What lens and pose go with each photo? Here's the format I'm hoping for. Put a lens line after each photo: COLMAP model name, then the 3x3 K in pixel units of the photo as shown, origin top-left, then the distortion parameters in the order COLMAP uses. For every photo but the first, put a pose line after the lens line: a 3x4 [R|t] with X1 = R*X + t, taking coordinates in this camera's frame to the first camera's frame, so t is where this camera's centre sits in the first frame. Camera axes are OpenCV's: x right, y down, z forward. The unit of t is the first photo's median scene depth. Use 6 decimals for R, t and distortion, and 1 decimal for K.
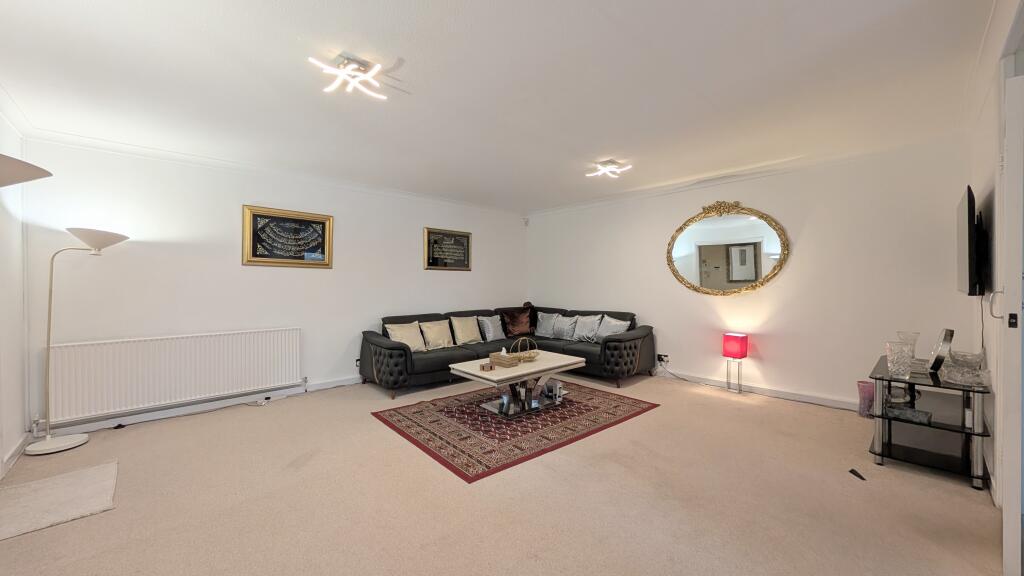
lens RADIAL K [[384.9, 0, 512.0], [0, 384.9, 288.0], [0, 0, 1]] dist [-0.002158, 0.000070]
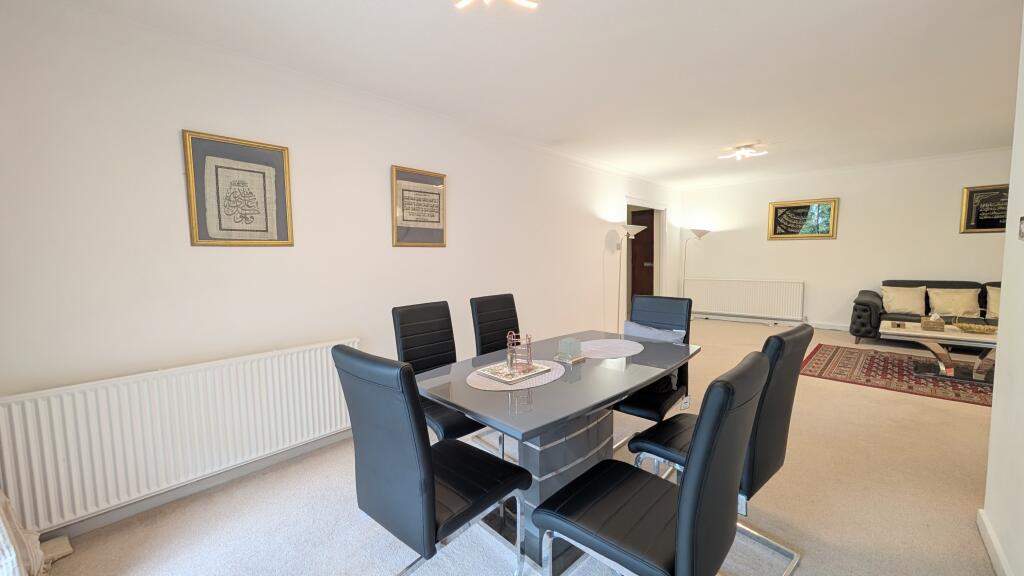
lens RADIAL K [[384.9, 0, 512.0], [0, 384.9, 288.0], [0, 0, 1]] dist [-0.002158, 0.000070]
pose [[0.059616, 0.086963, -0.994426, 0.848418], [0.003867, 0.996170, 0.087347, -0.003830], [0.998214, -0.009053, 0.059052, -0.177704]]
